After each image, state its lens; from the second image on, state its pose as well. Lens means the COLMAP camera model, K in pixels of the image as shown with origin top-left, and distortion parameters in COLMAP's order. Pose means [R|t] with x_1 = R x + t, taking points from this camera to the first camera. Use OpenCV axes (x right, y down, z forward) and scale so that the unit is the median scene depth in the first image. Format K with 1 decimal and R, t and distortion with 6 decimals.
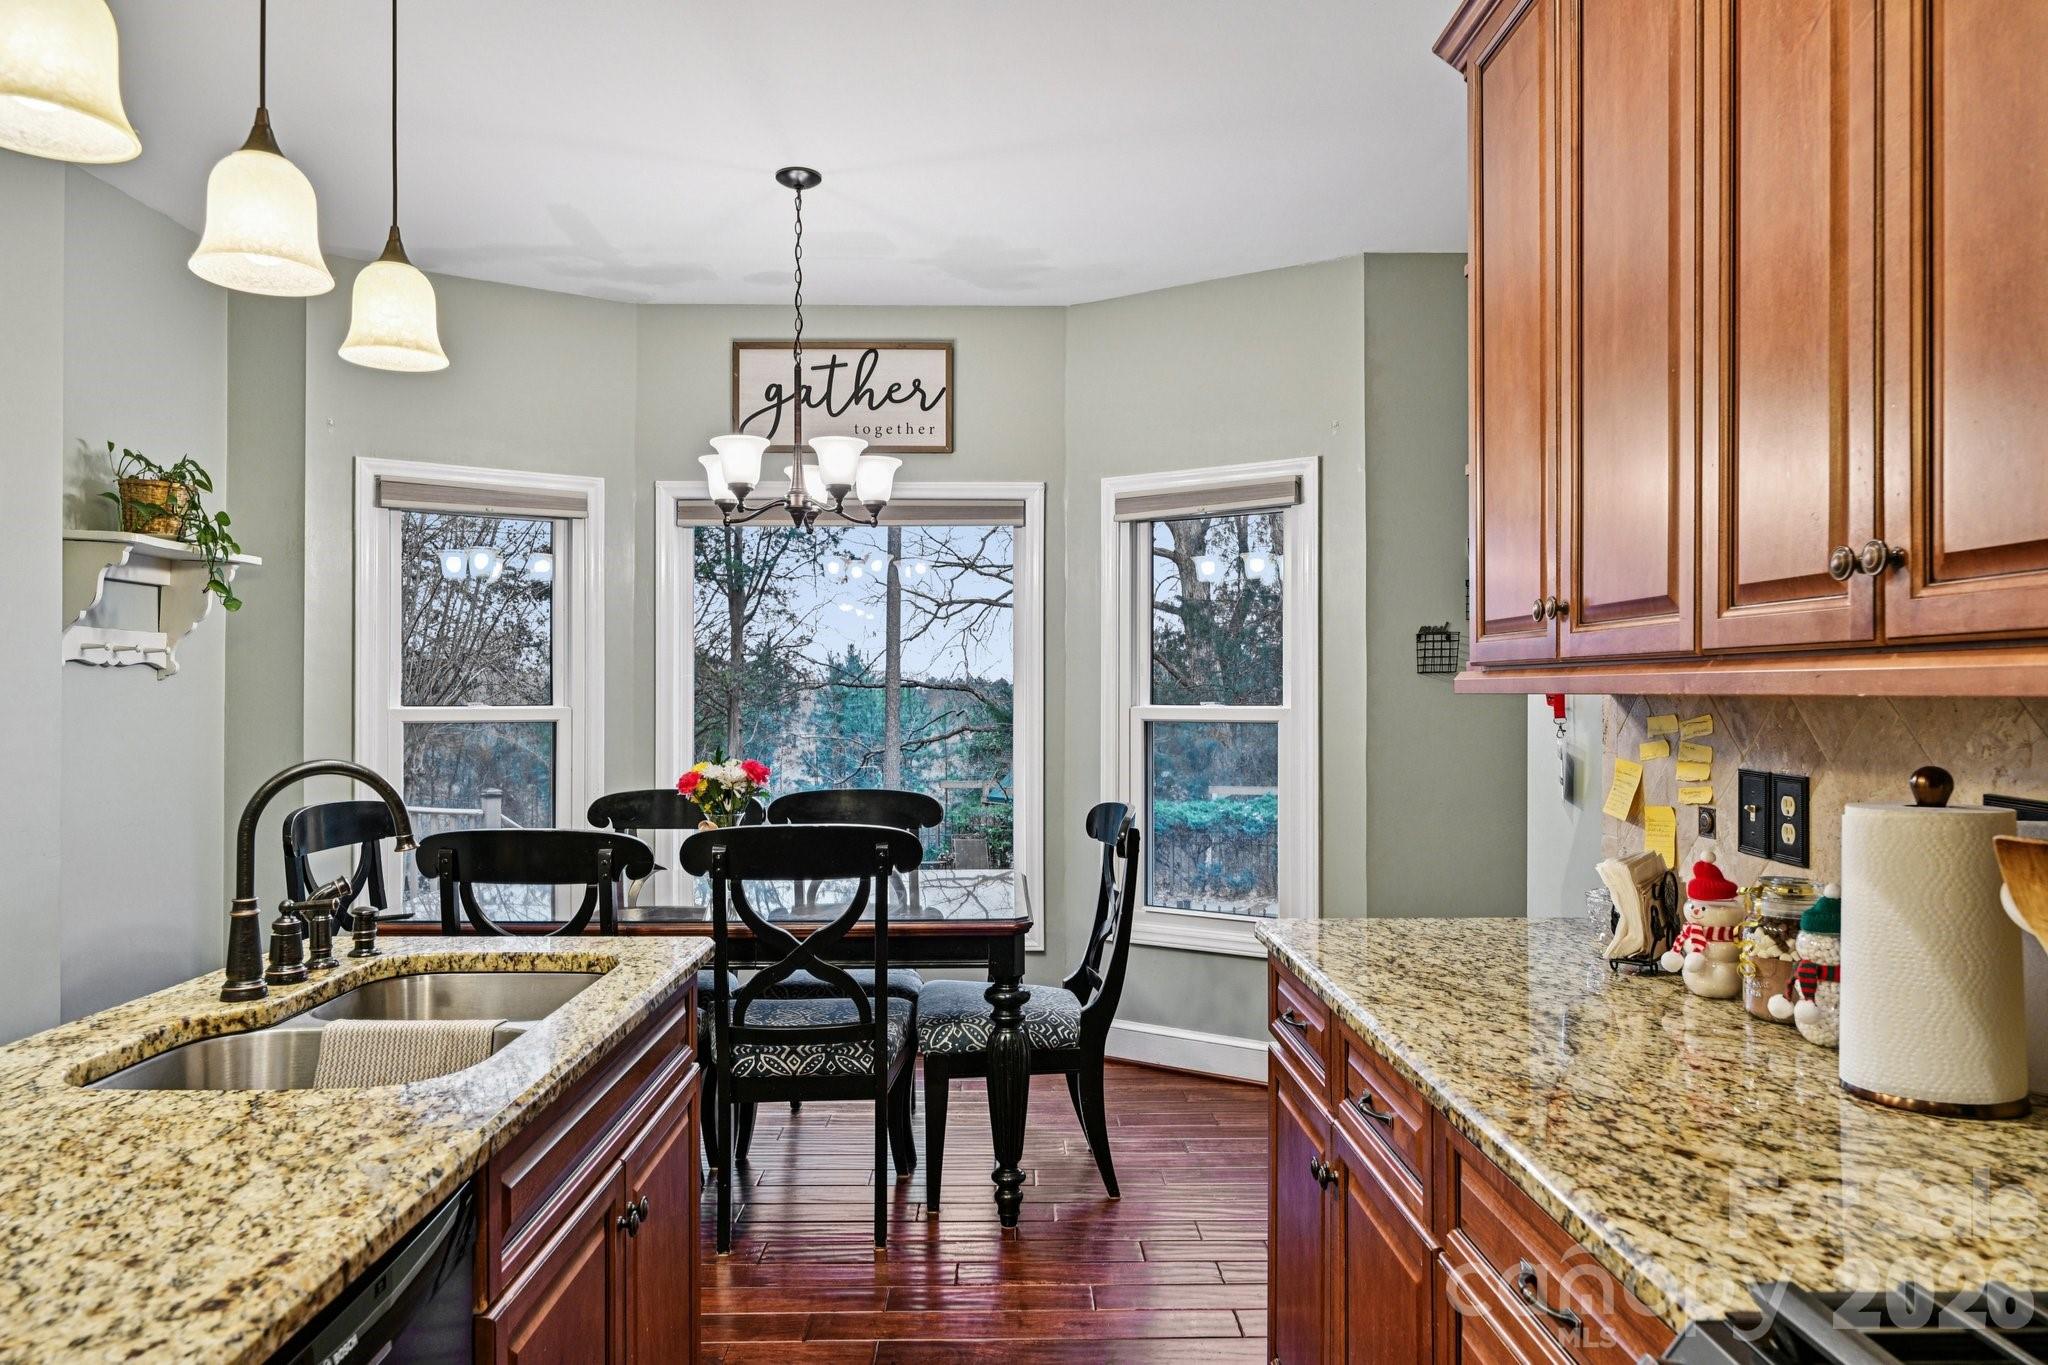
lens RADIAL K [[1284.2, 0, 1021.1], [0, 1284.2, 692.9], [0, 0, 1]] dist [0.008933, 0.000524]
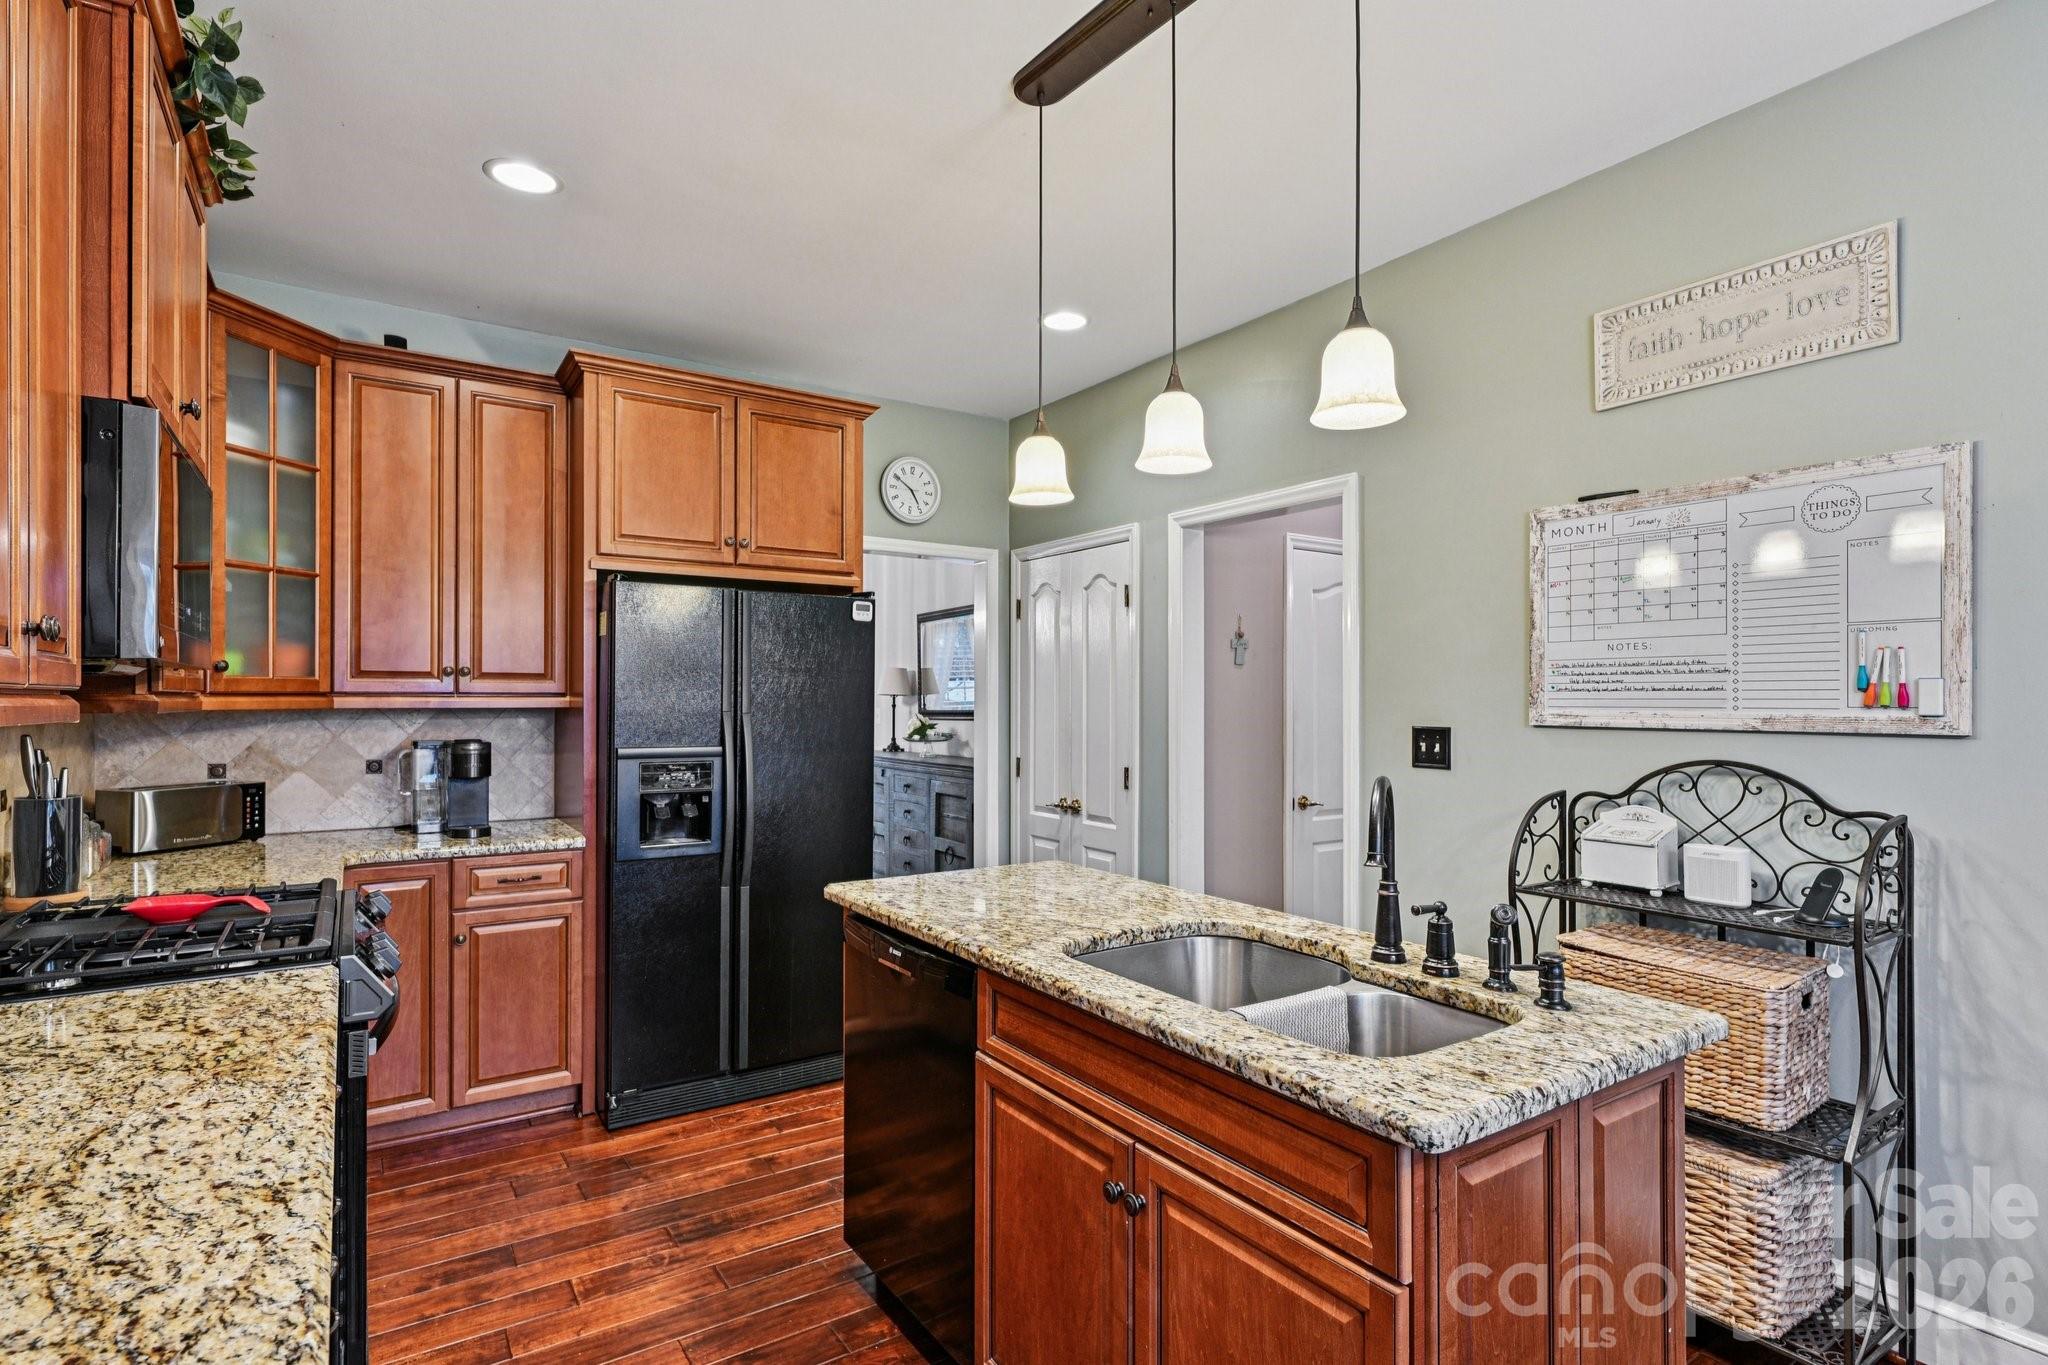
lens RADIAL K [[1000.7, 0, 1022.5], [0, 1000.7, 692.8], [0, 0, 1]] dist [0.001865, 0.000072]
pose [[-0.837676, -0.004629, -0.546147, 0.089498], [-0.000769, 0.999973, -0.007297, -0.006276], [0.546166, -0.005693, -0.837657, 0.621979]]
